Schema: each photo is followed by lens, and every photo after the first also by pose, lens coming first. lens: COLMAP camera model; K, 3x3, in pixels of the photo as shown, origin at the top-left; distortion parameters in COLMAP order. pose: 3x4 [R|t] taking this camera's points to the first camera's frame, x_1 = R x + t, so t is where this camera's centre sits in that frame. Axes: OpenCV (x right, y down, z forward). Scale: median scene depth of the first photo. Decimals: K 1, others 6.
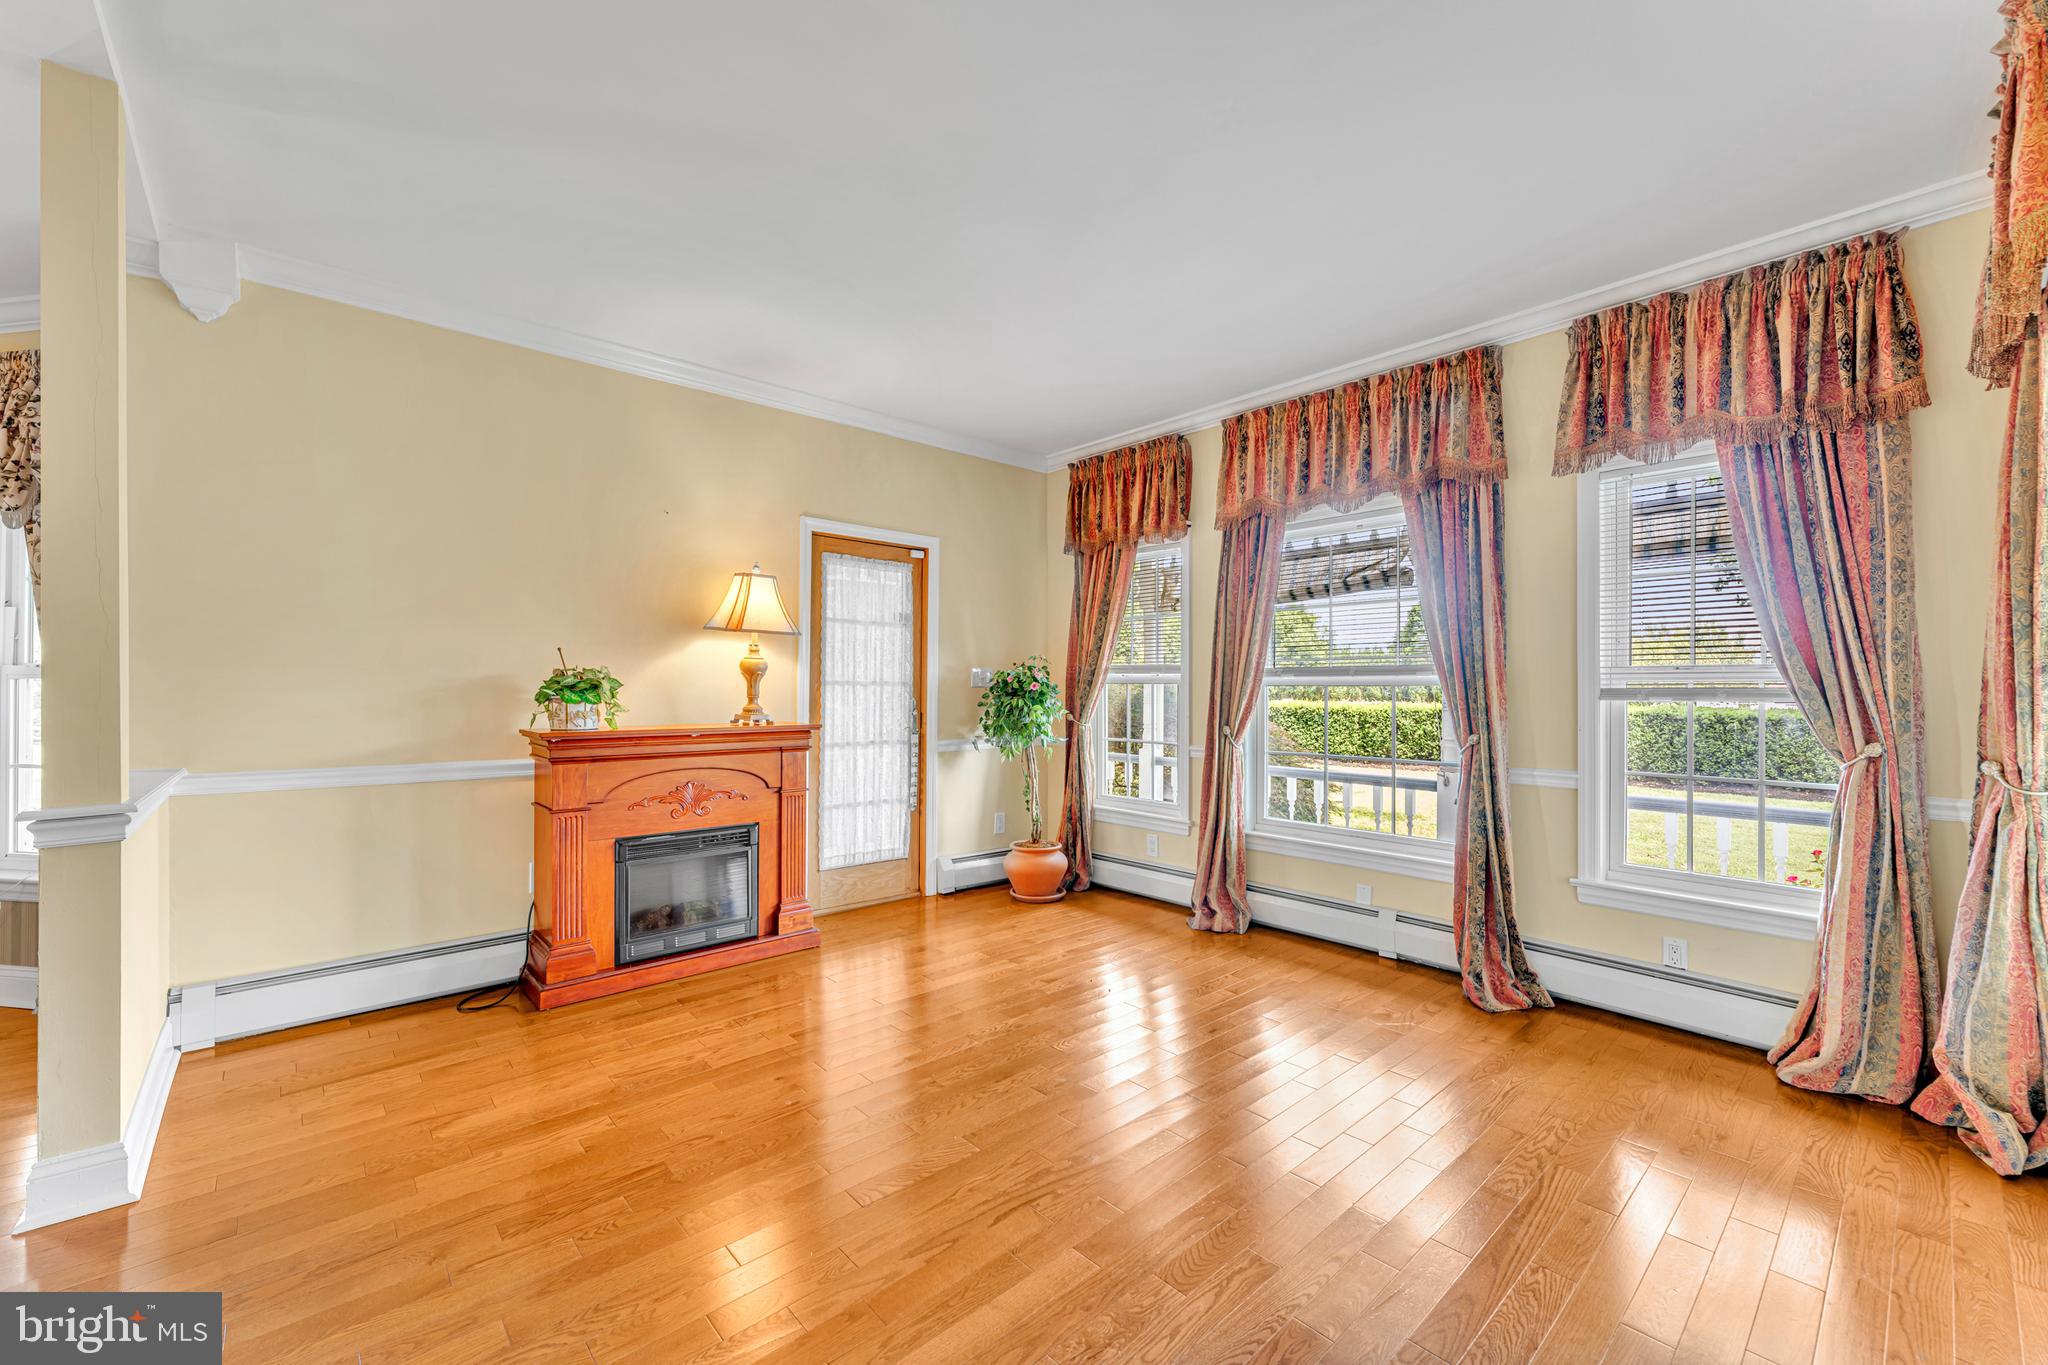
lens RADIAL K [[824.1, 0, 1024.0], [0, 824.1, 682.5], [0, 0, 1]] dist [-0.000028, 0.000340]
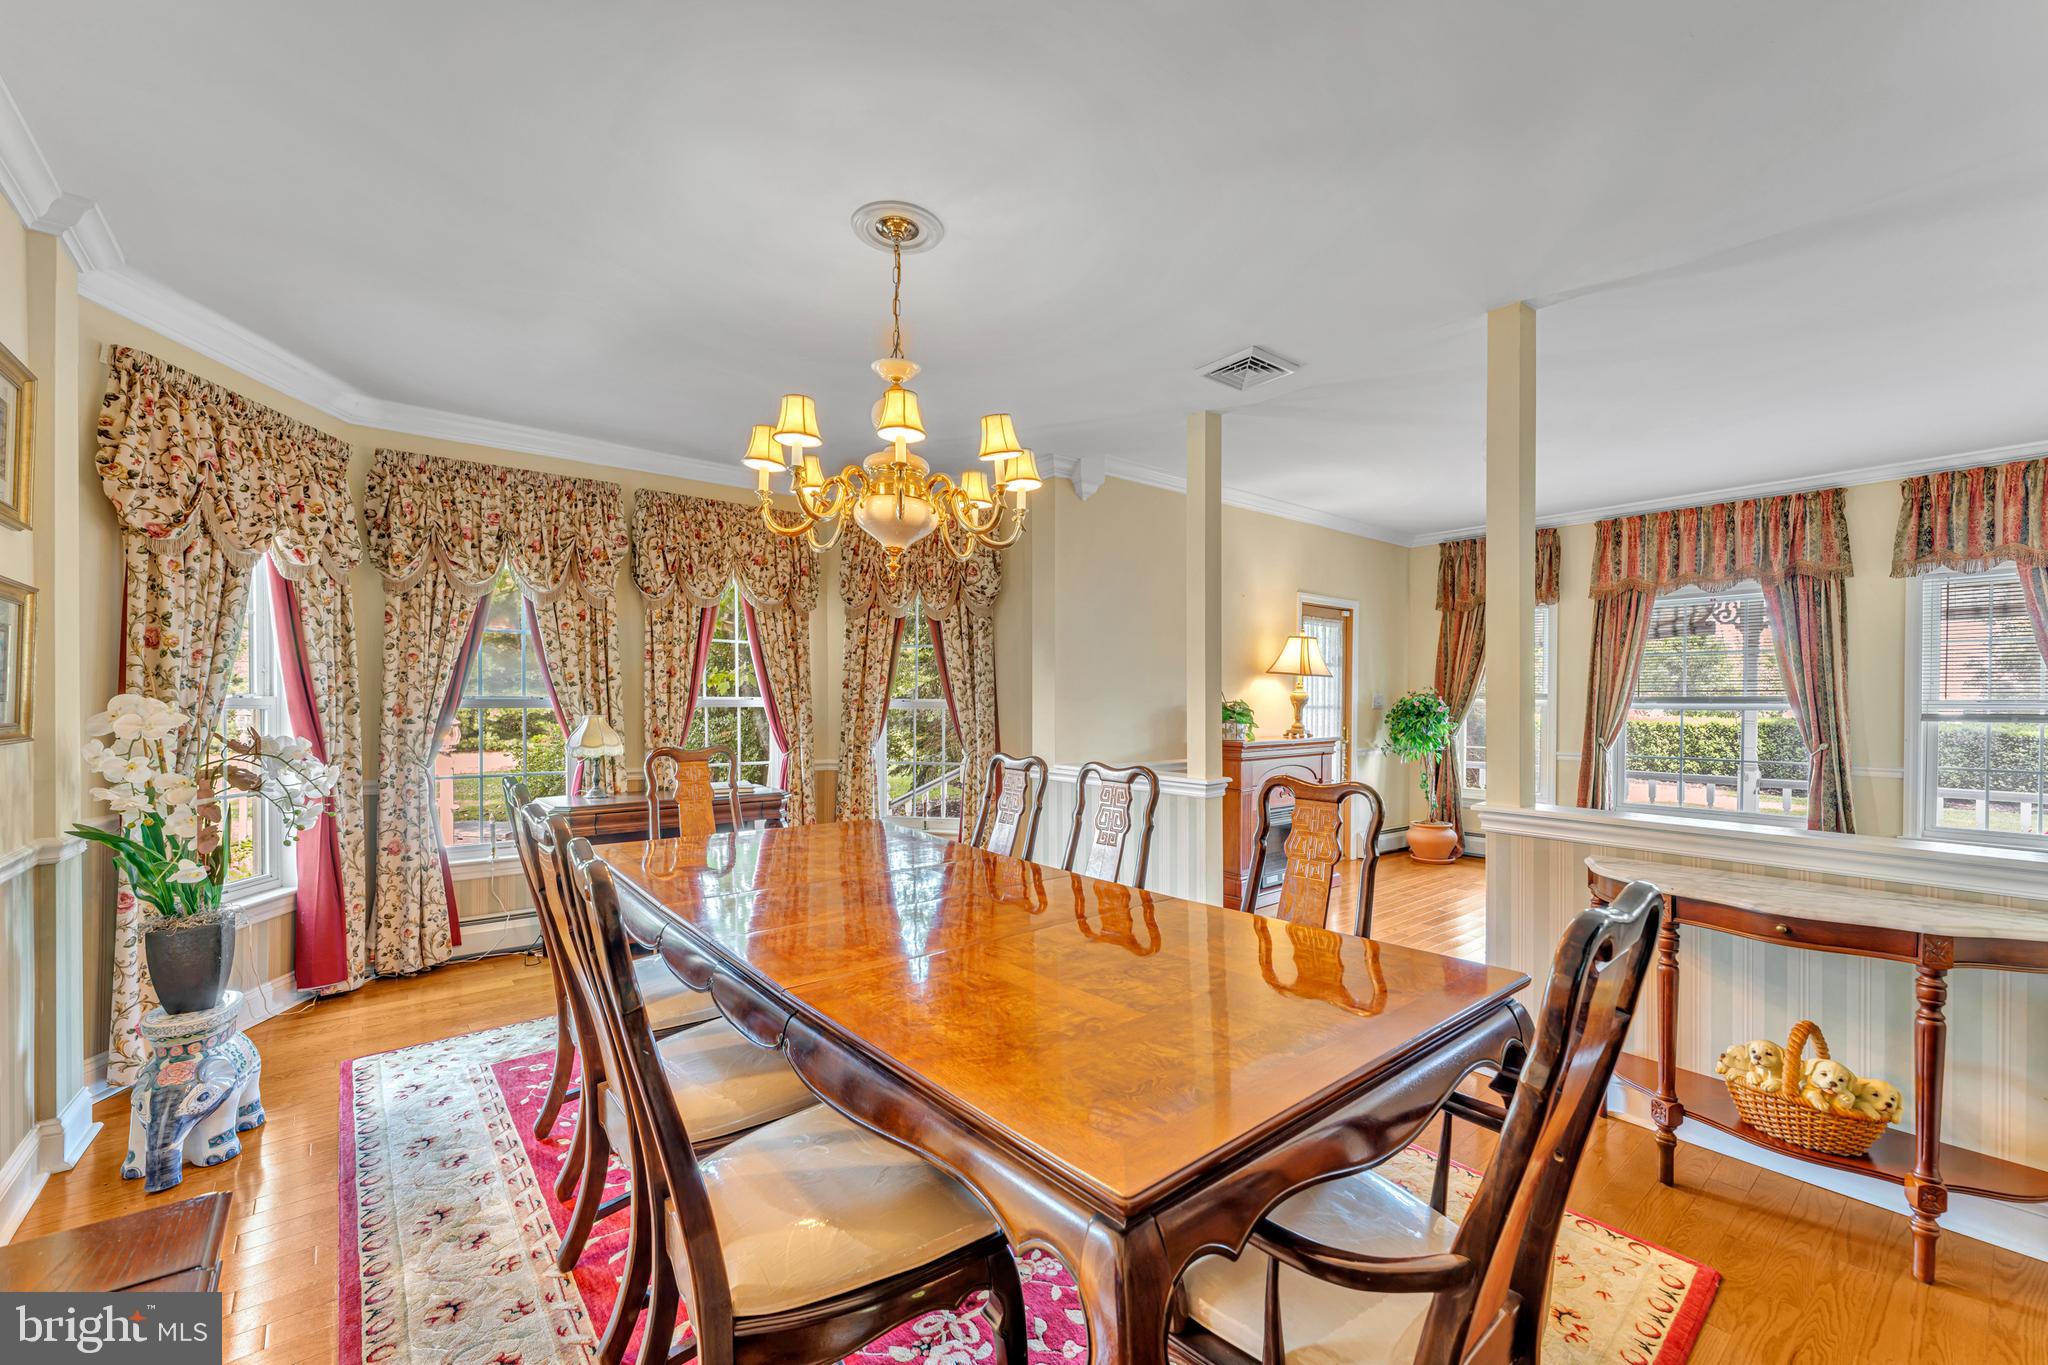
lens RADIAL K [[828.2, 0, 1027.9], [0, 828.2, 707.9], [0, 0, 1]] dist [-0.000030, 0.000041]
pose [[0.999167, -0.001917, -0.040754, -0.846464], [0.002680, 0.999822, 0.018680, -0.034559], [0.040711, -0.018774, 0.998995, -0.580387]]
